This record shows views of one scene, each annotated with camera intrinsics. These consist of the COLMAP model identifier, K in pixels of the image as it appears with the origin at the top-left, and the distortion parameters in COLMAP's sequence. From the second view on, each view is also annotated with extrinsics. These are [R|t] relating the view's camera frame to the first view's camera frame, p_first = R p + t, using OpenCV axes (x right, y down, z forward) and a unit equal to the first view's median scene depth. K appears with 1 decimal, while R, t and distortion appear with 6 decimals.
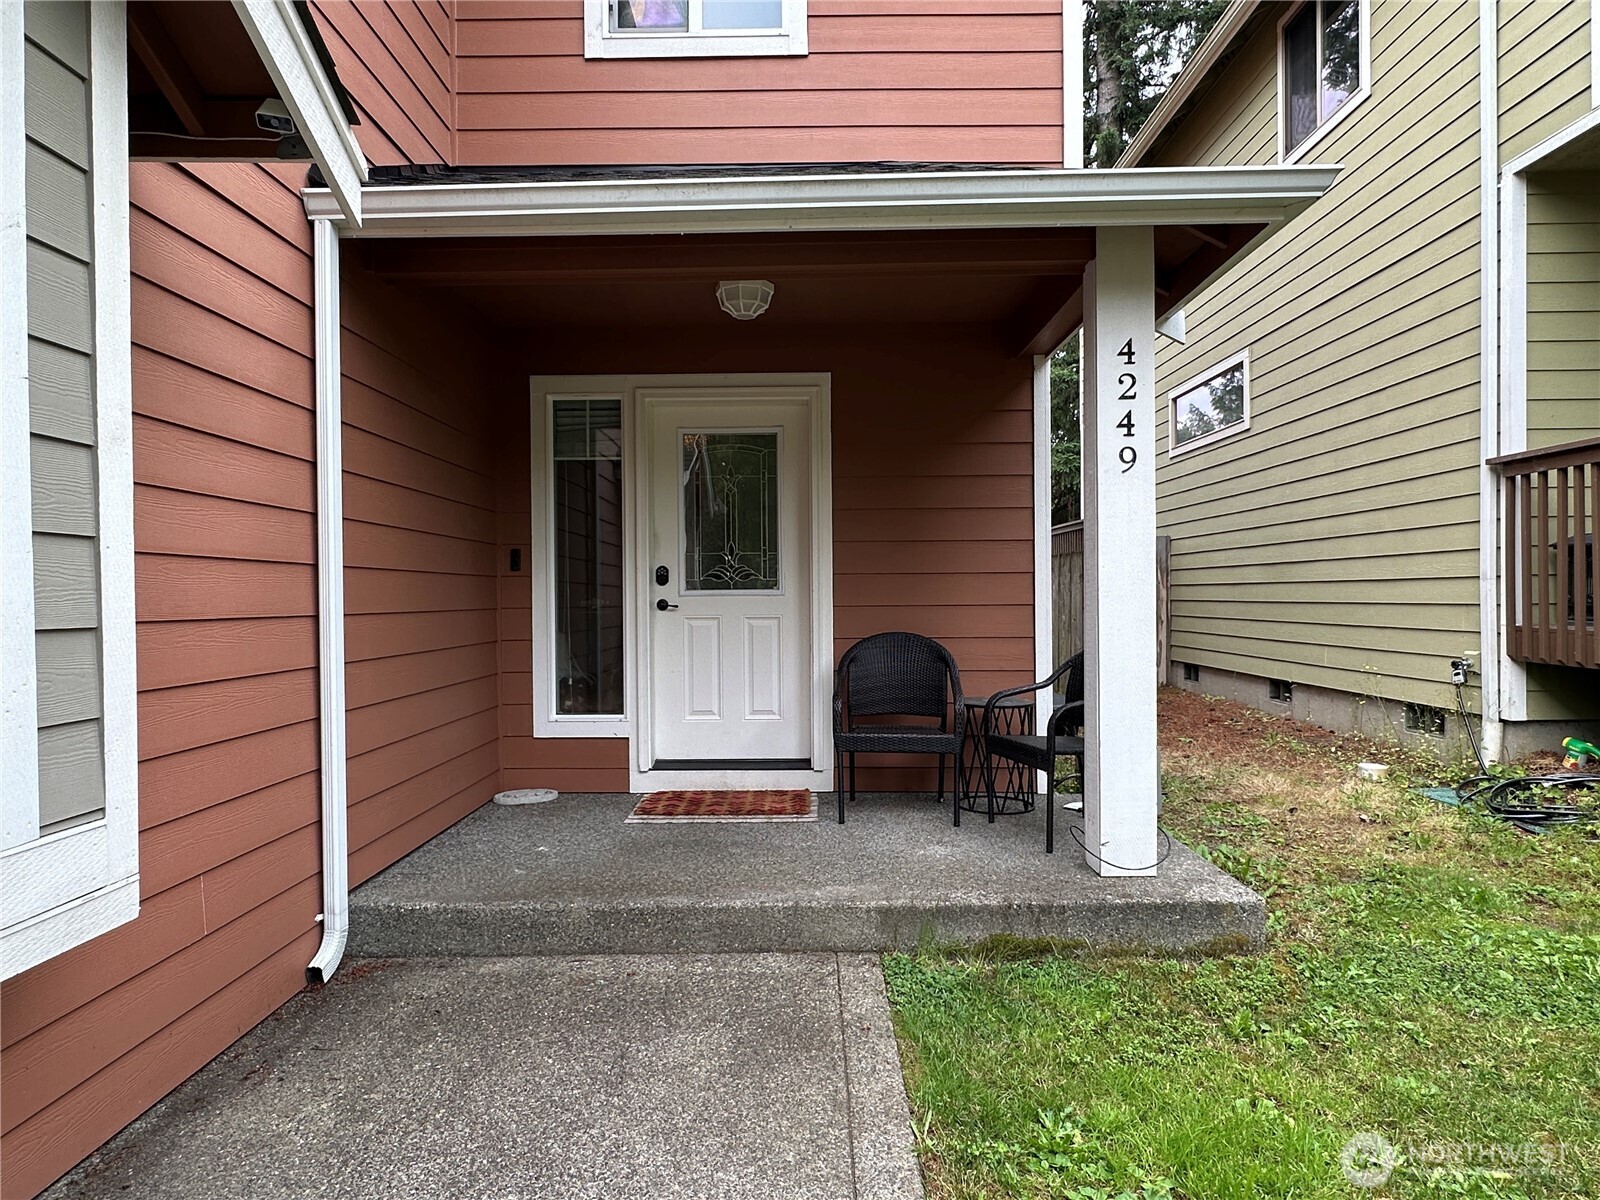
lens RADIAL K [[951.0, 0, 800.0], [0, 951.0, 600.0], [0, 0, 1]] dist [-0.000098, 0.001169]
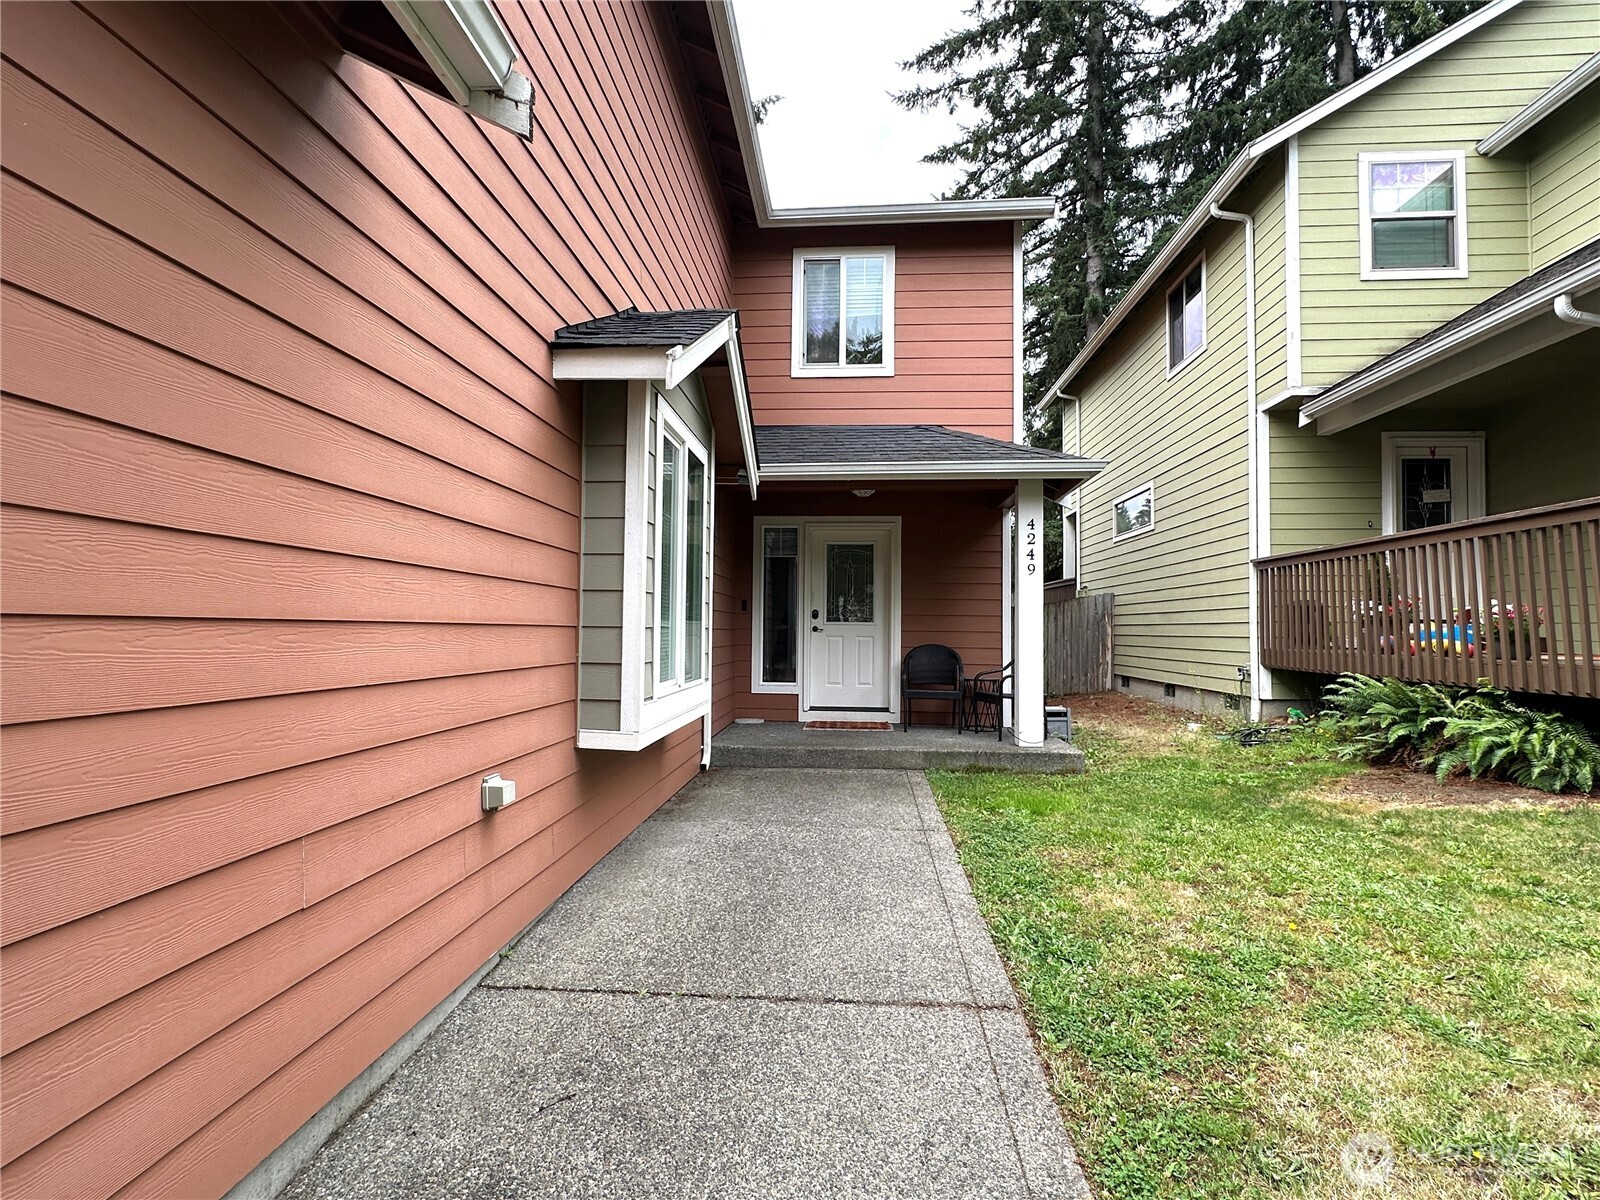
lens RADIAL K [[783.2, 0, 800.0], [0, 783.2, 600.0], [0, 0, 1]] dist [-0.001221, -0.000100]
pose [[0.997365, 0.015428, -0.070889, -0.059983], [-0.018422, 0.998957, -0.041788, 0.013570], [0.070170, 0.042984, 0.996609, -0.645150]]
